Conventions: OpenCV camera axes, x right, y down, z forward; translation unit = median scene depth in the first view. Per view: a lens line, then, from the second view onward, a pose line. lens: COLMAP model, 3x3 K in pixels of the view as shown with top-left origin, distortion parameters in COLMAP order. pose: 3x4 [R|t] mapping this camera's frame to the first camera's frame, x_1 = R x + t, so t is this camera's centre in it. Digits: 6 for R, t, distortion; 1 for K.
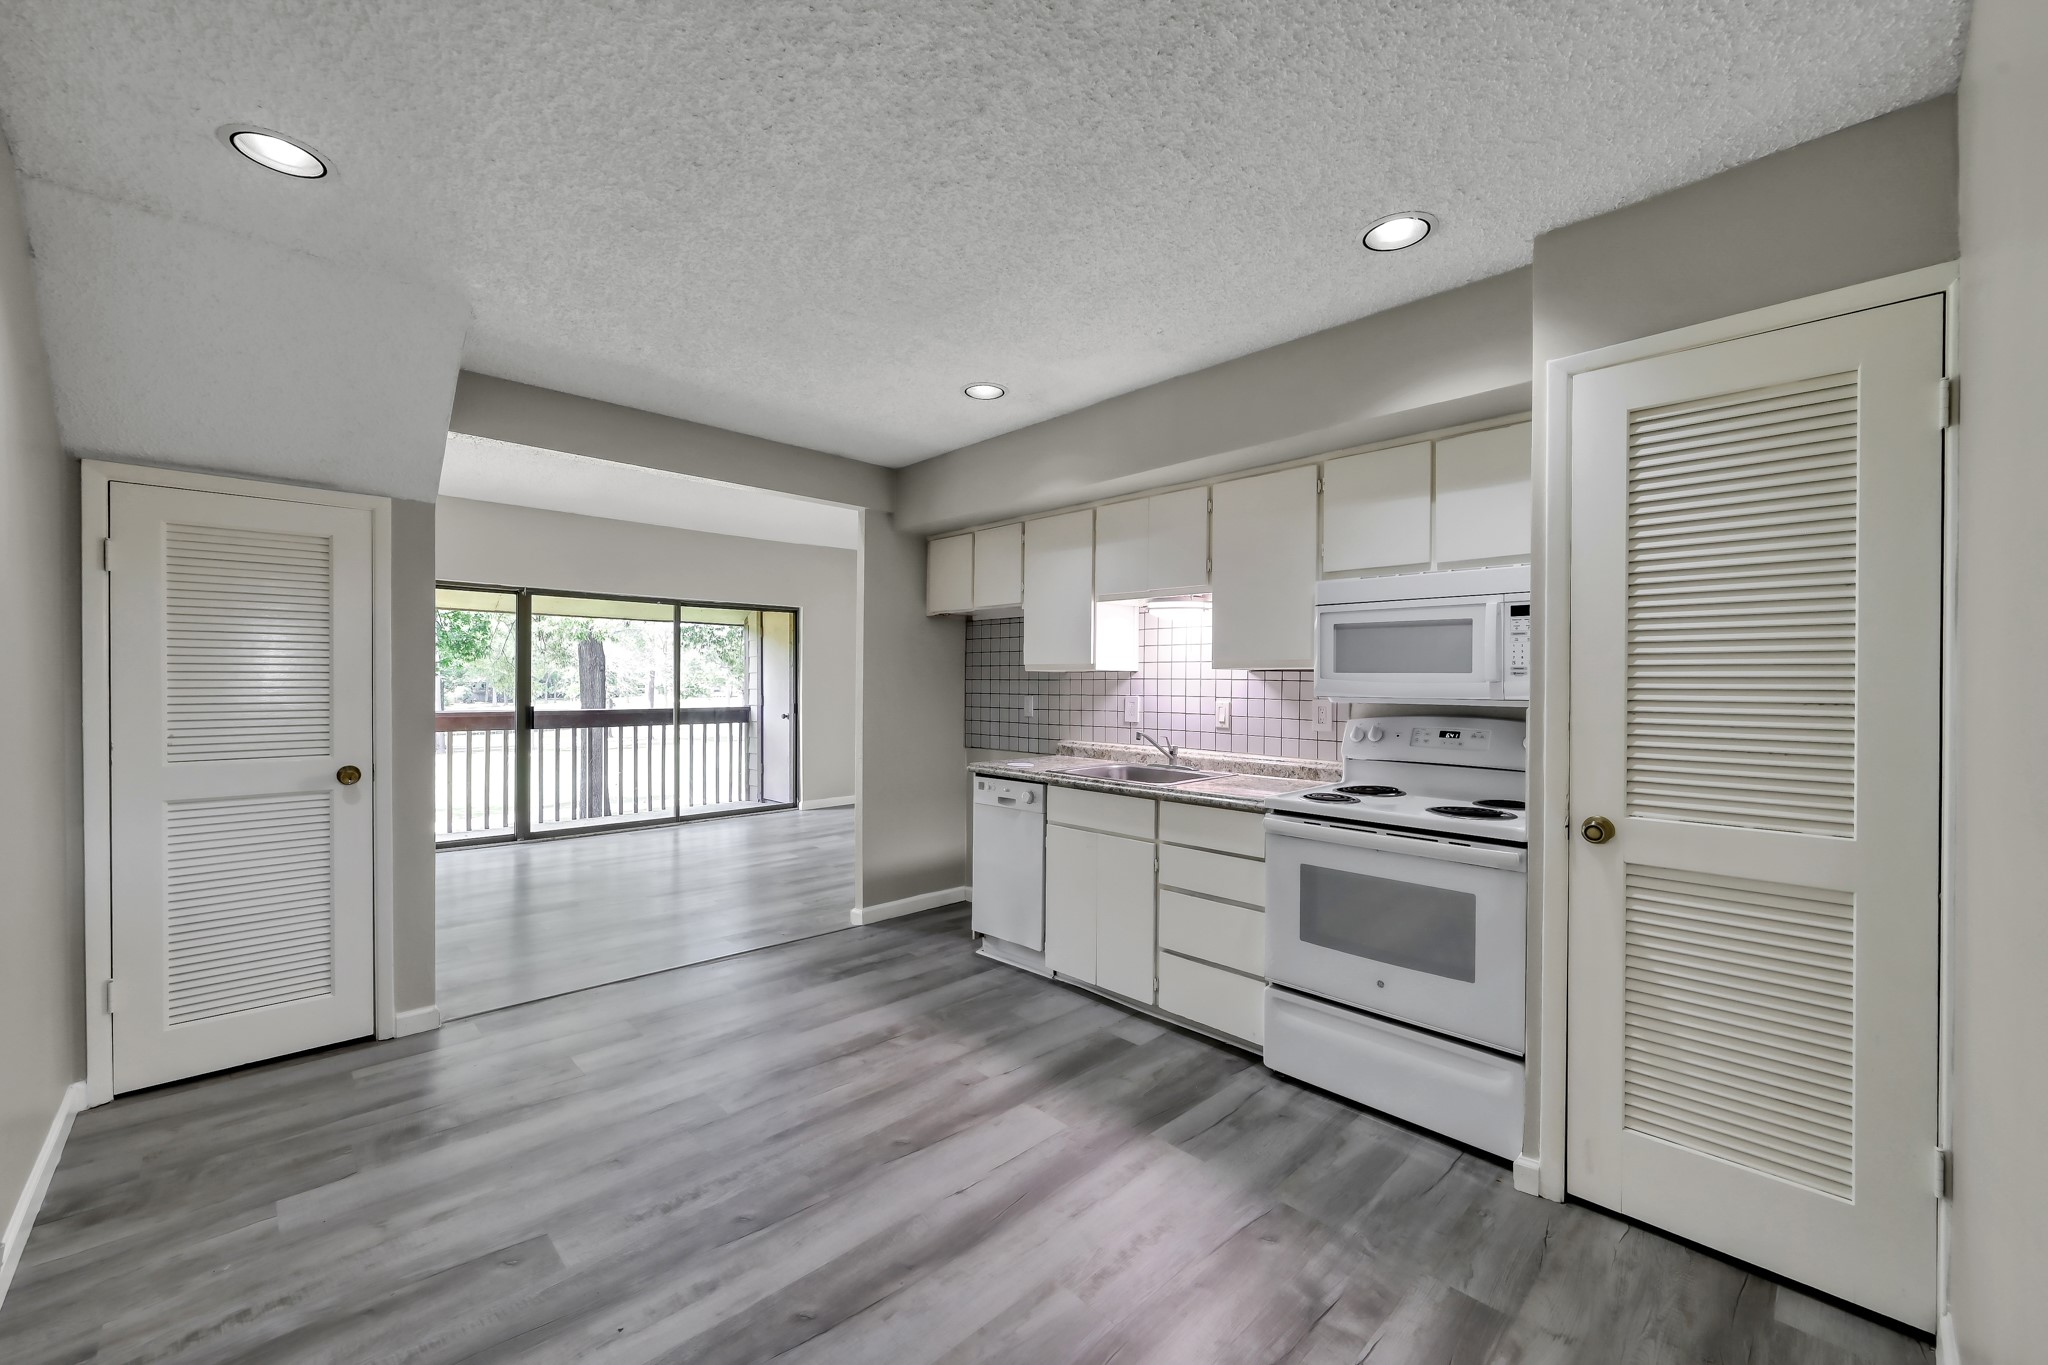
lens RADIAL K [[806.9, 0, 1030.3], [0, 806.9, 686.6], [0, 0, 1]] dist [0.000834, -0.000338]
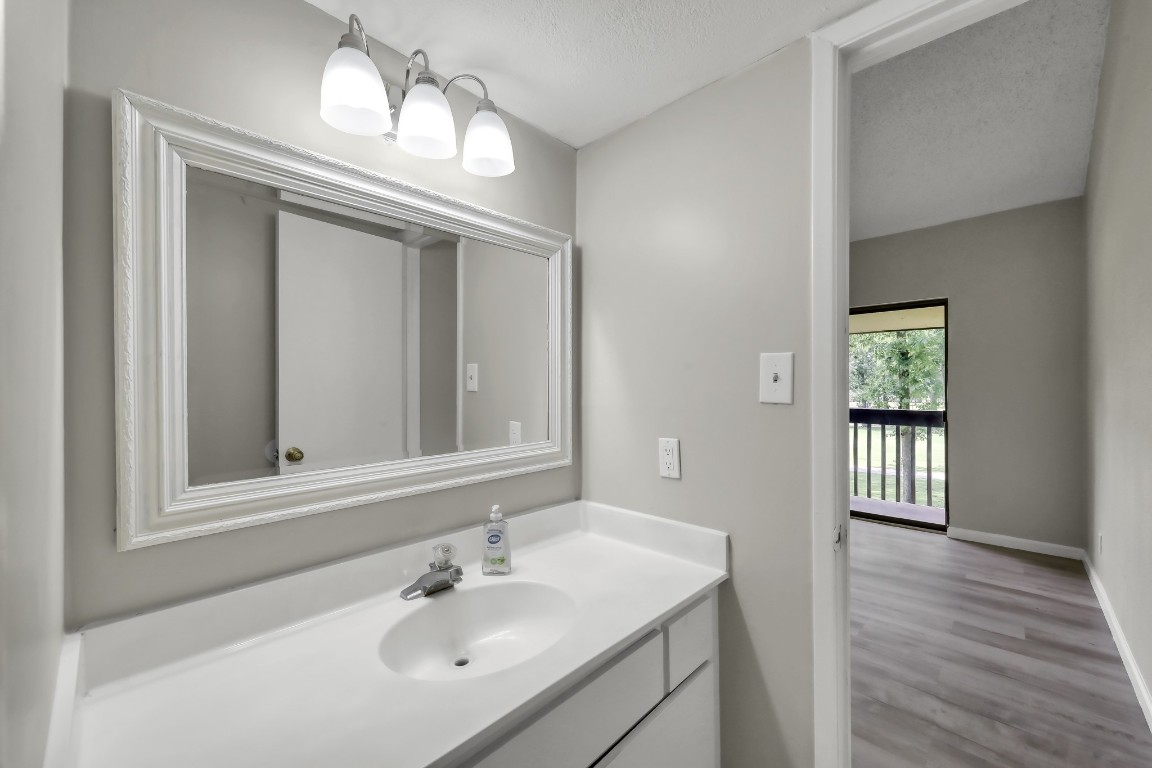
lens RADIAL K [[453.9, 0, 580.0], [0, 453.9, 380.6], [0, 0, 1]] dist [0.000834, -0.000338]
pose [[0.034314, -0.012291, -0.999336, 0.413325], [-0.004076, 0.999914, -0.012438, -0.005627], [0.999403, 0.004500, 0.034261, 1.380895]]
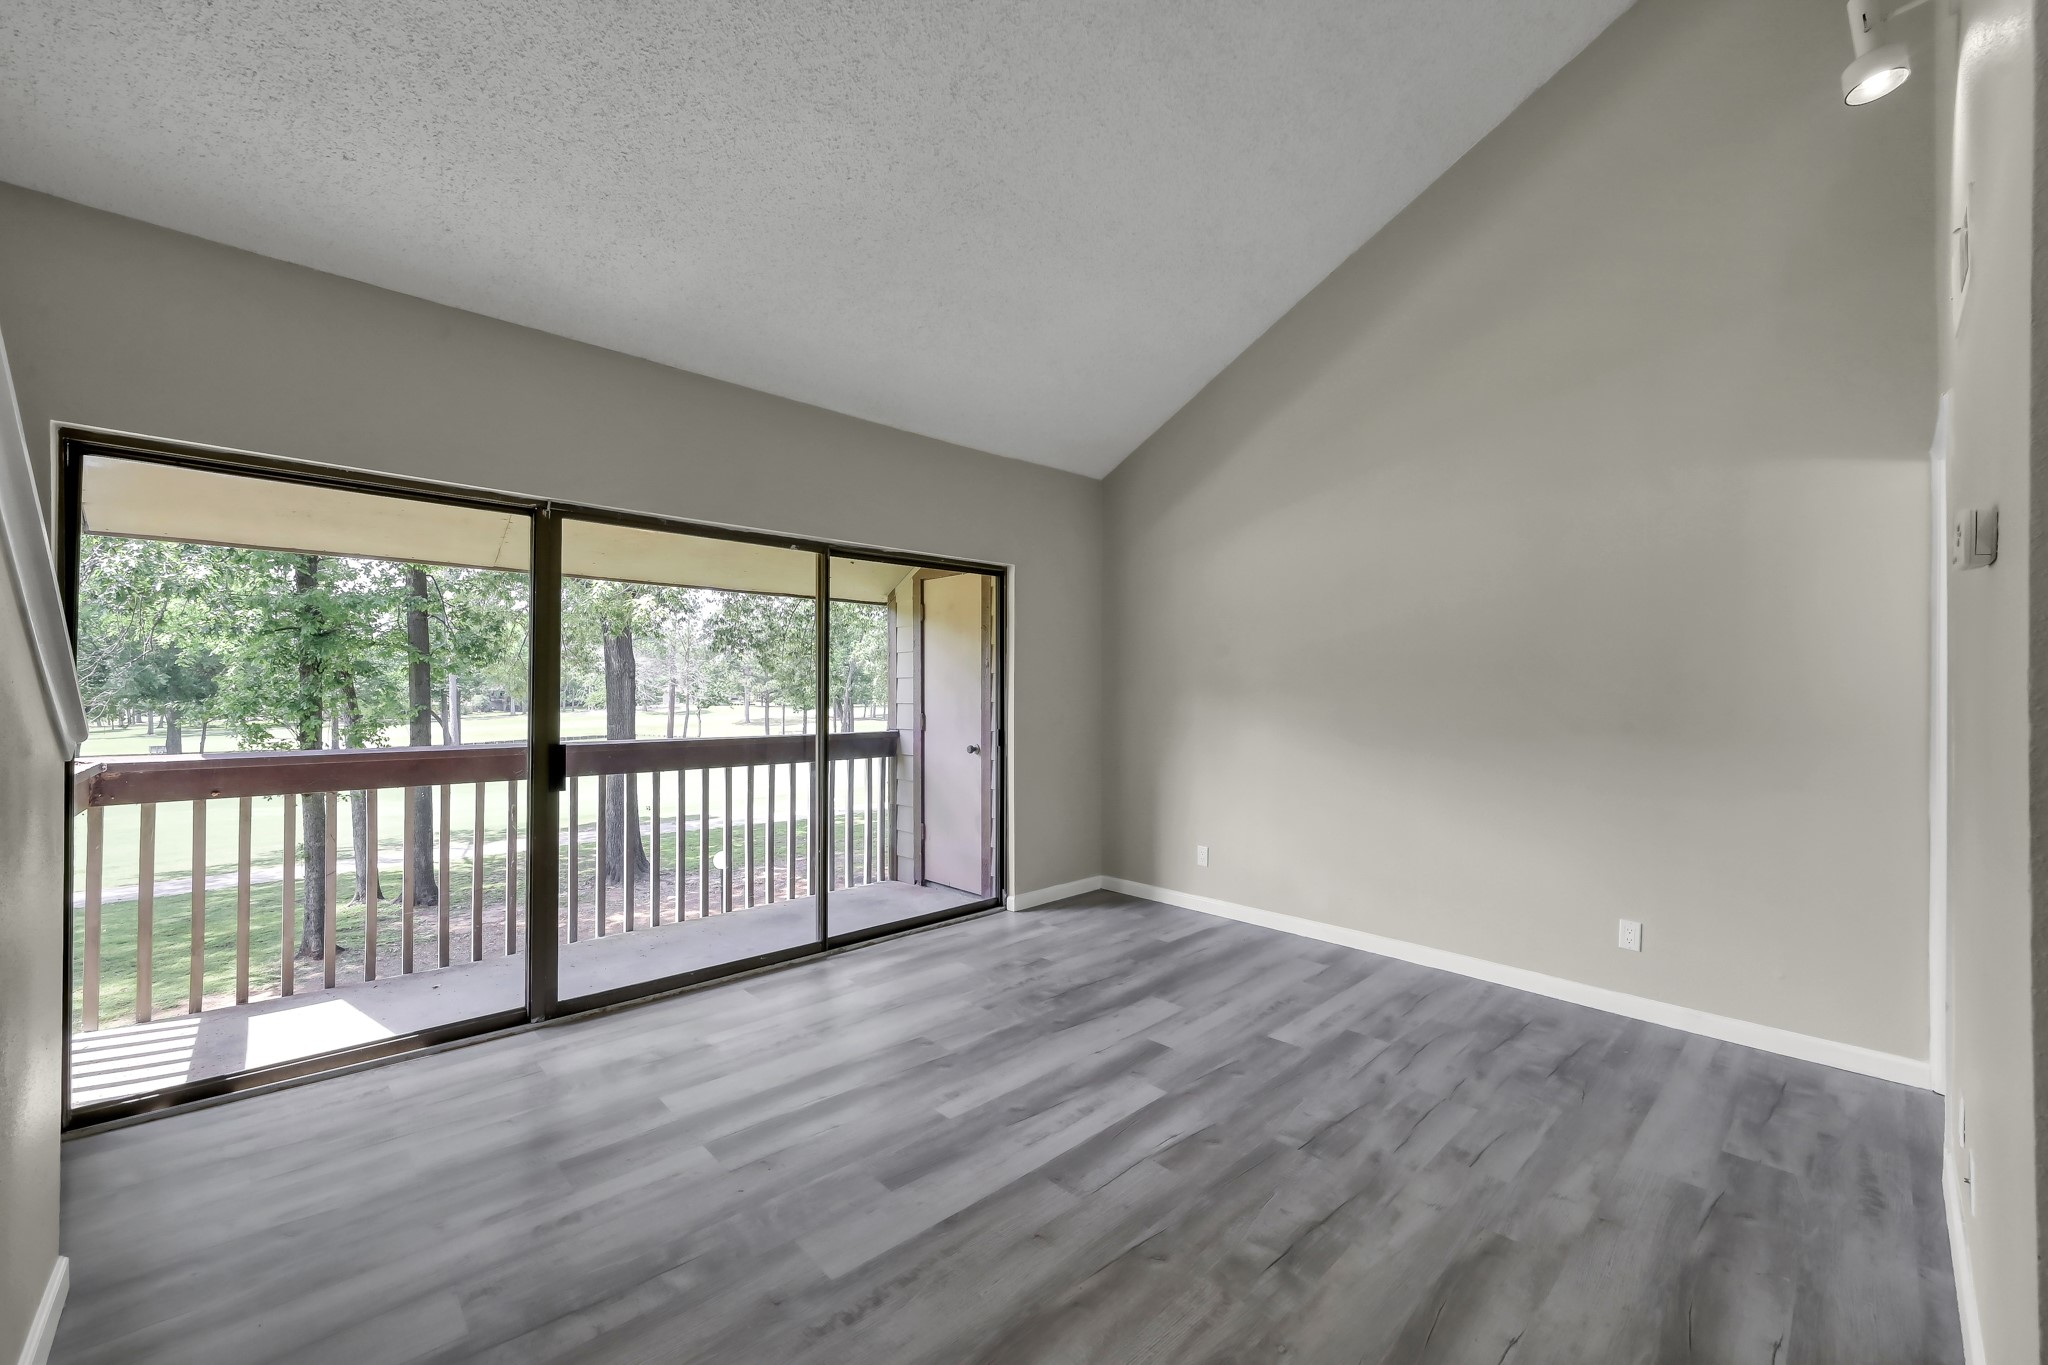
lens RADIAL K [[806.9, 0, 1033.5], [0, 806.9, 686.7], [0, 0, 1]] dist [0.000834, -0.000338]
pose [[0.999916, -0.000112, -0.012950, -0.601137], [-0.000018, 0.999950, -0.010031, -0.009695], [0.012951, 0.010031, 0.999866, 0.950840]]
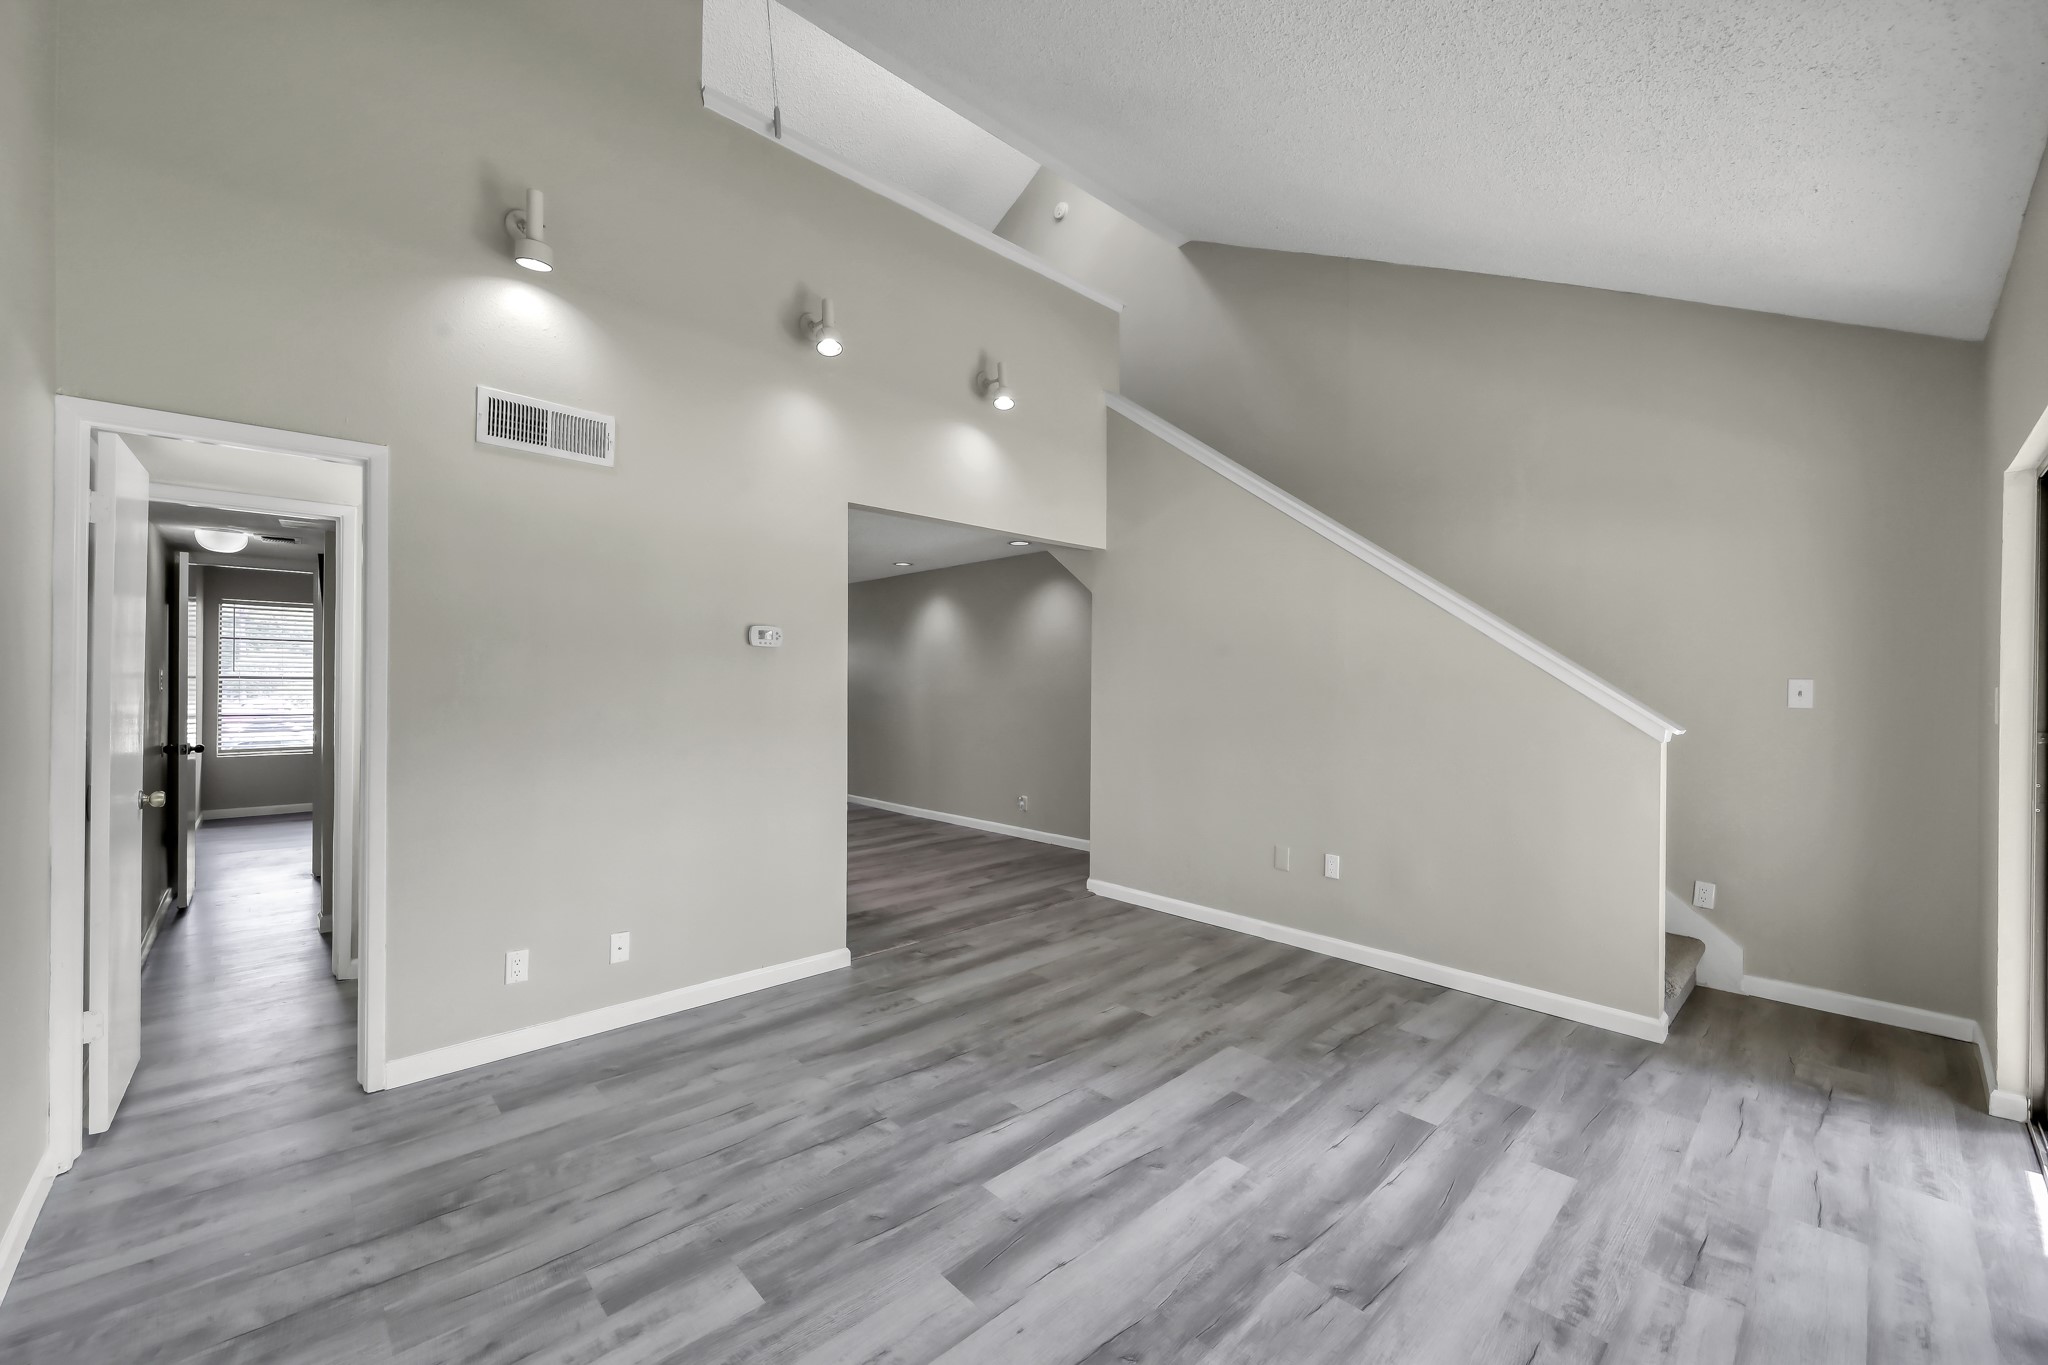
lens RADIAL K [[806.9, 0, 1029.8], [0, 806.9, 685.1], [0, 0, 1]] dist [0.000834, -0.000338]
pose [[-0.999828, -0.009525, 0.015897, -0.529684], [-0.009403, 0.999926, 0.007752, -0.031117], [-0.015970, 0.007601, -0.999844, 2.321082]]
